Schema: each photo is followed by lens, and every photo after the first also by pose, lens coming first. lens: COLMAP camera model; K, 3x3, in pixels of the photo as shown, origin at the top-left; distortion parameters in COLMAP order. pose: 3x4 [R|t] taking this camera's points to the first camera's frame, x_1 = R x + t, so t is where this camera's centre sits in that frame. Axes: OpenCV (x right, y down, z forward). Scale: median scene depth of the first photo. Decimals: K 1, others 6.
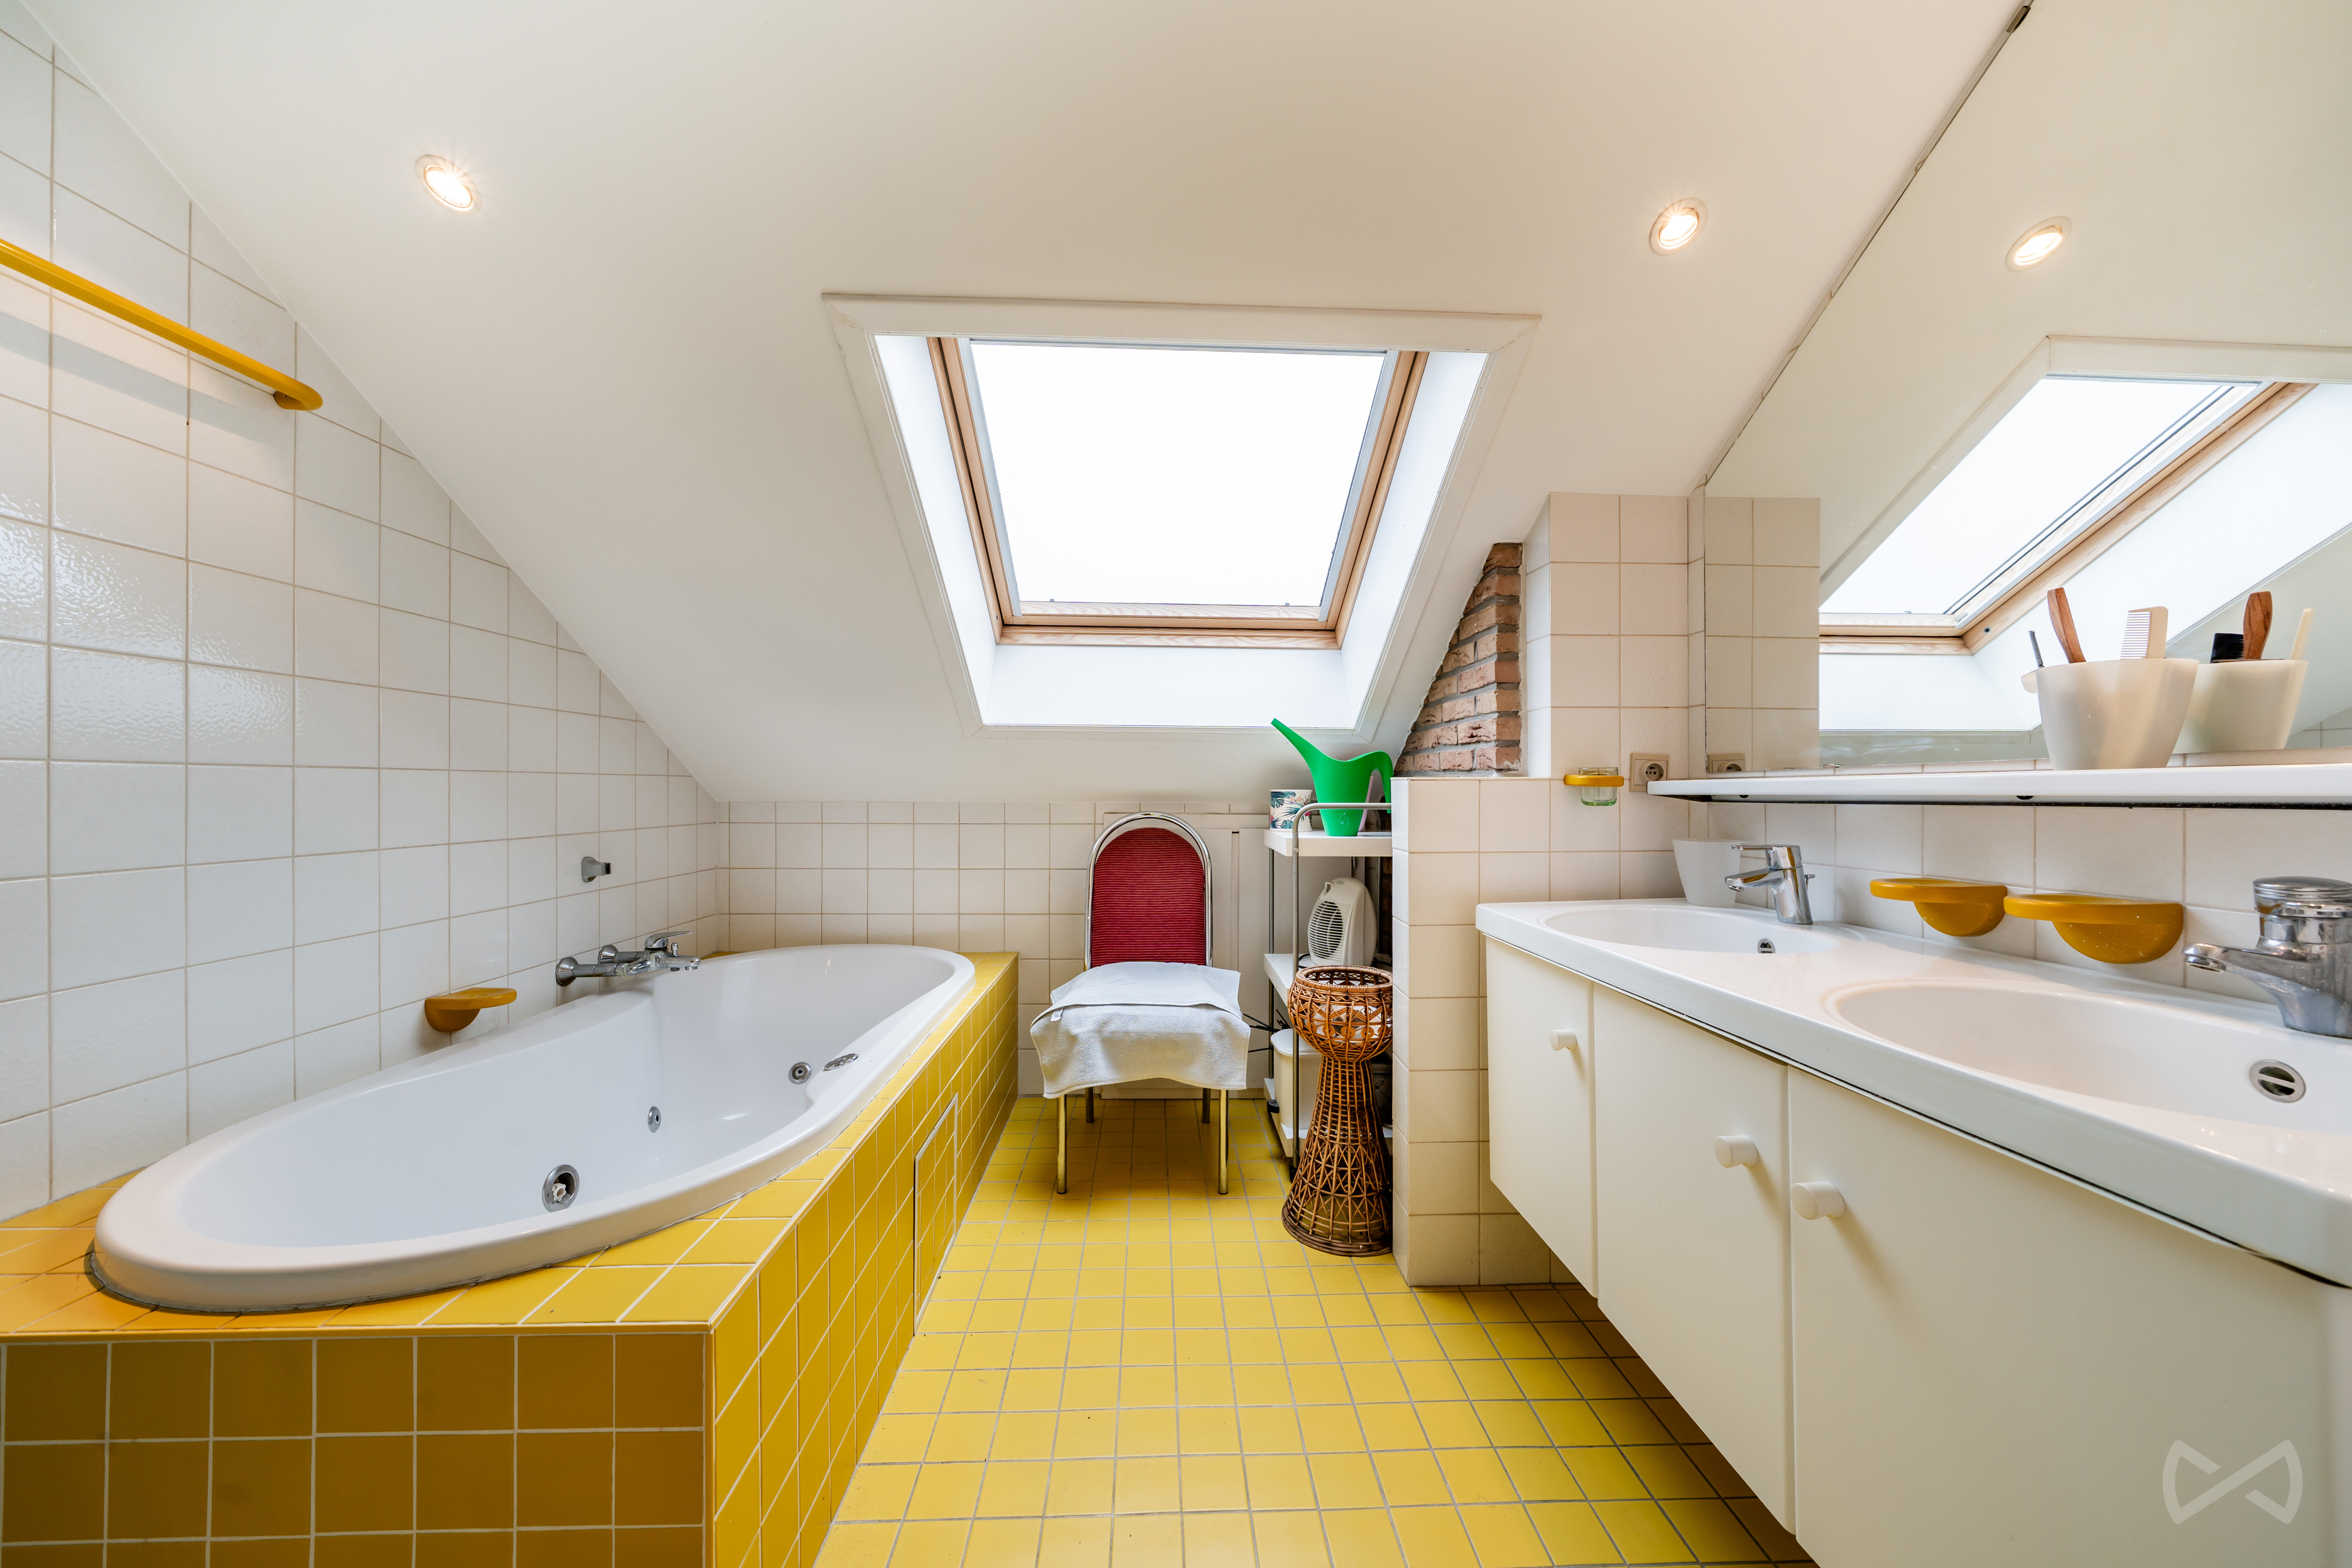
lens RADIAL K [[802.9, 0, 1171.8], [0, 802.9, 790.0], [0, 0, 1]] dist [-0.004431, 0.000116]
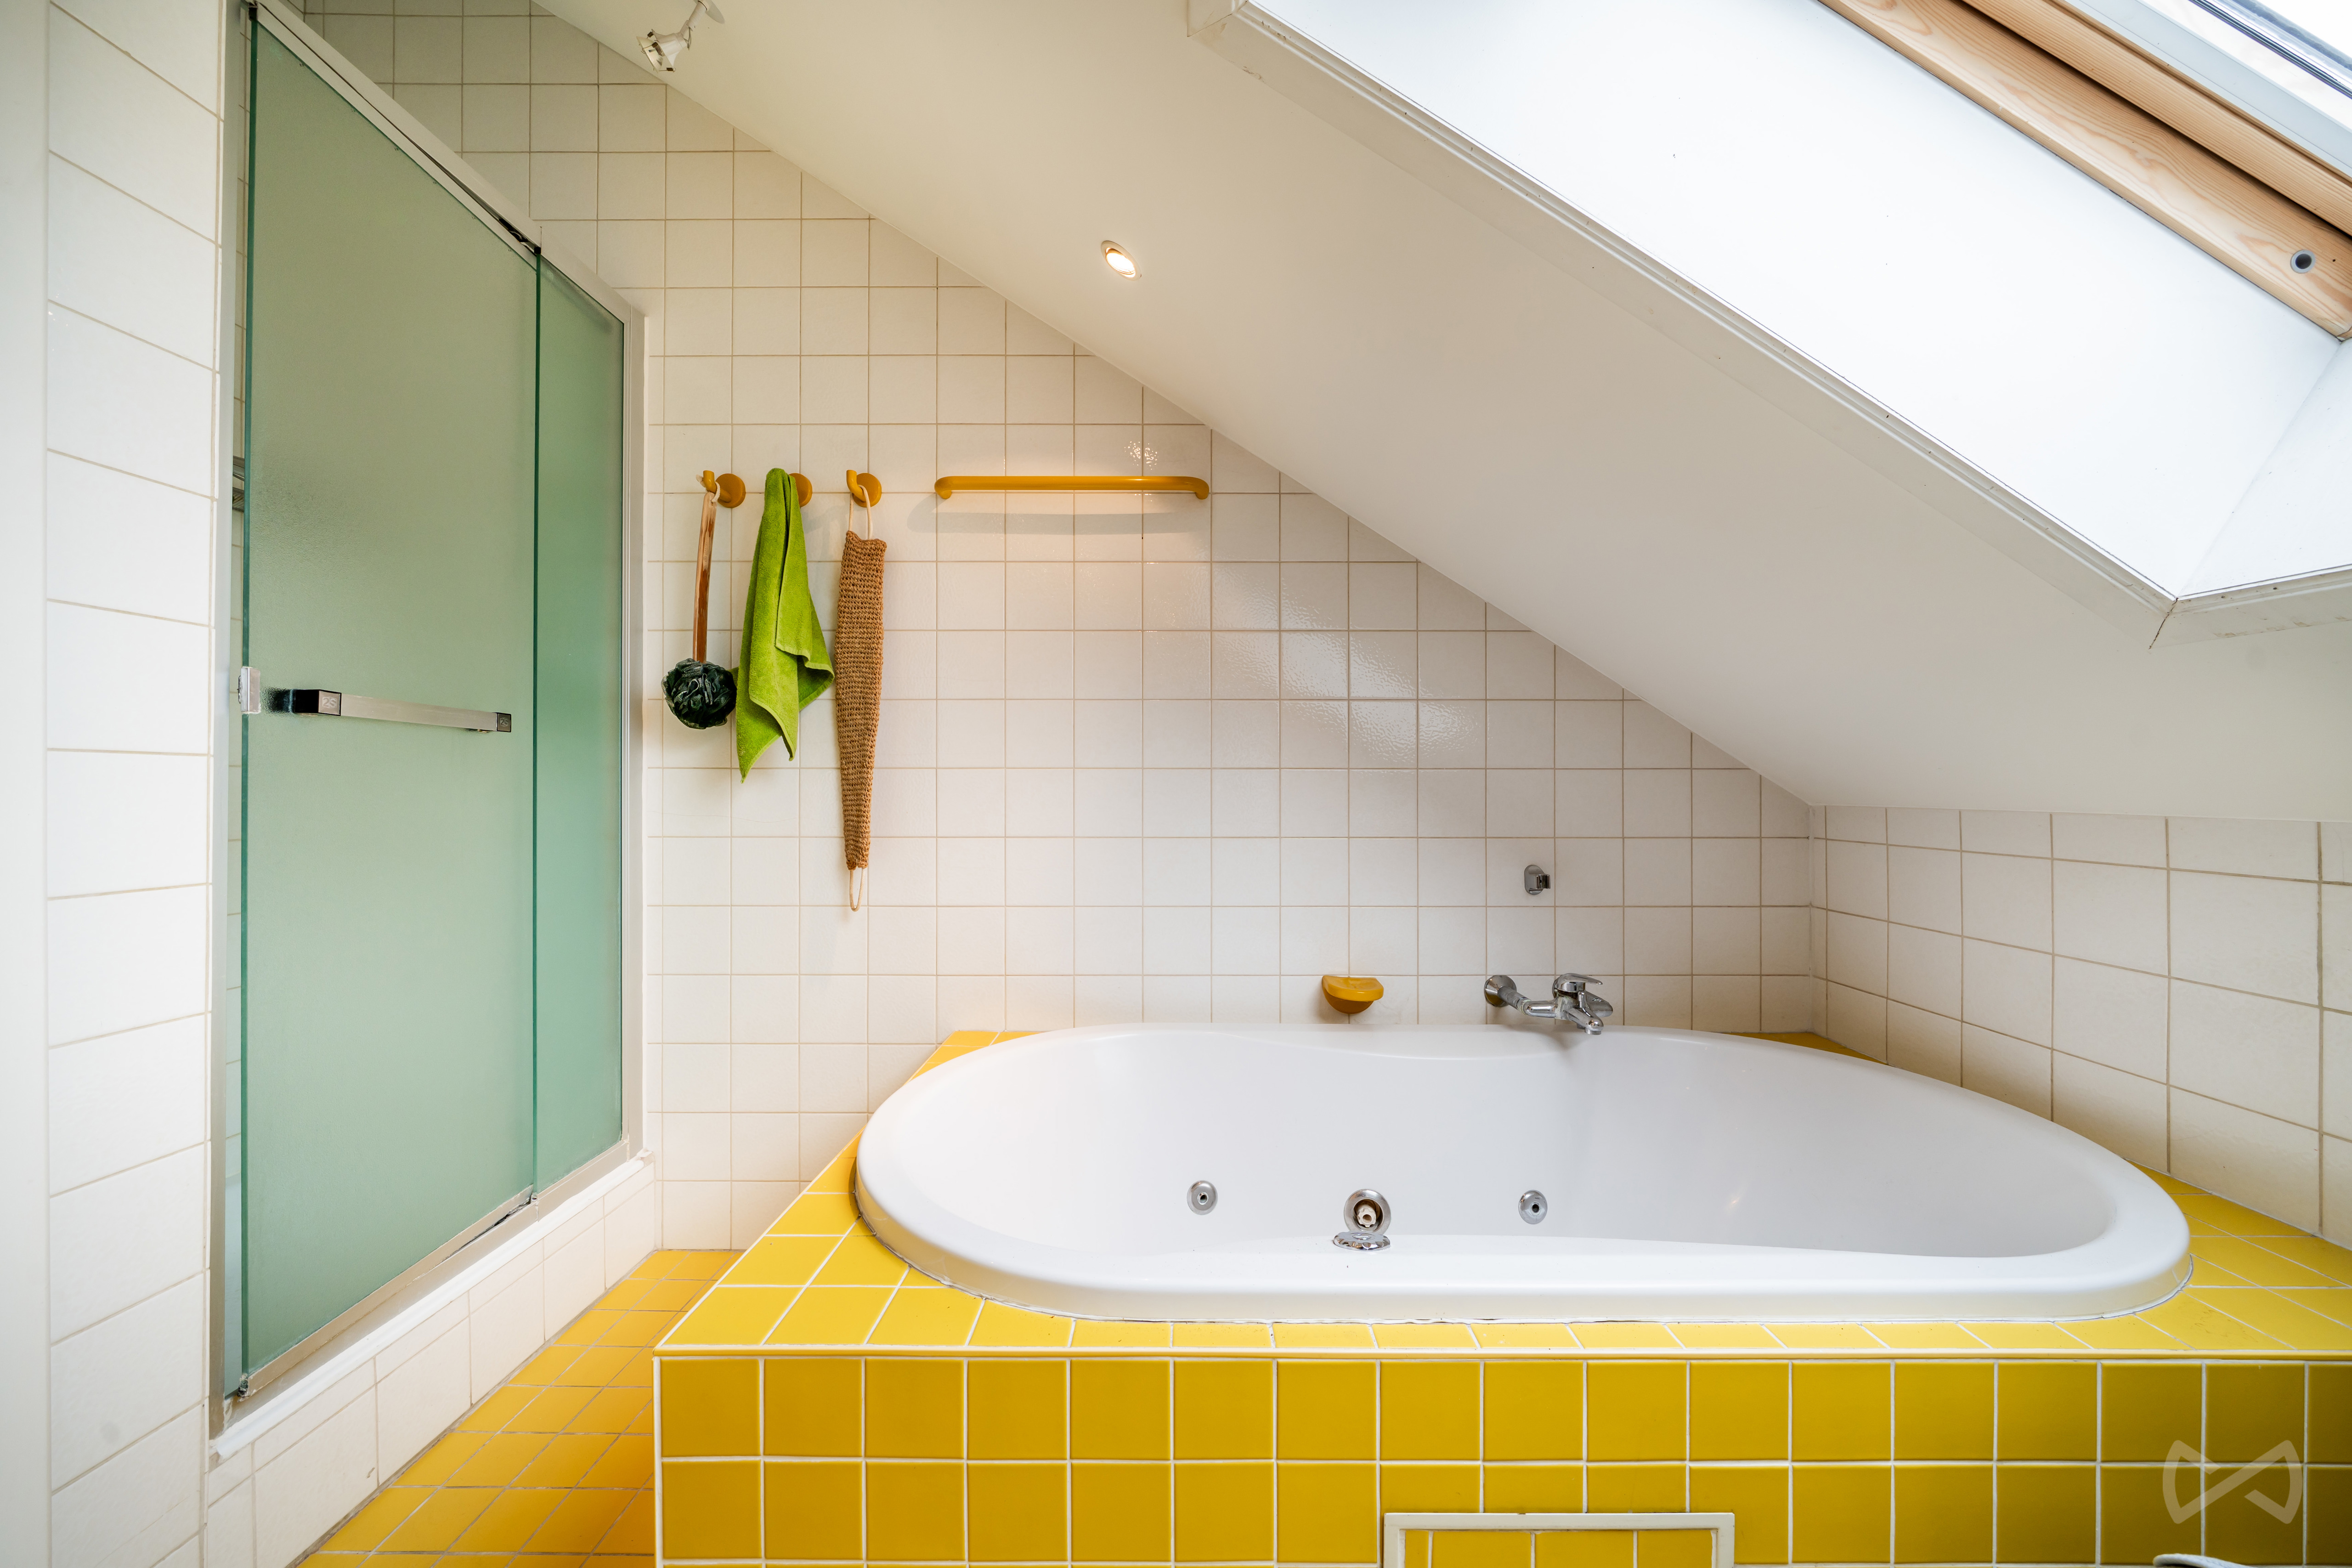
lens RADIAL K [[802.9, 0, 1183.5], [0, 802.9, 783.3], [0, 0, 1]] dist [-0.004431, 0.000116]
pose [[-0.027445, -0.006794, -0.999600, 0.152430], [-0.003791, 0.999970, -0.006692, 0.002965], [0.999616, 0.003605, -0.027470, 0.685421]]
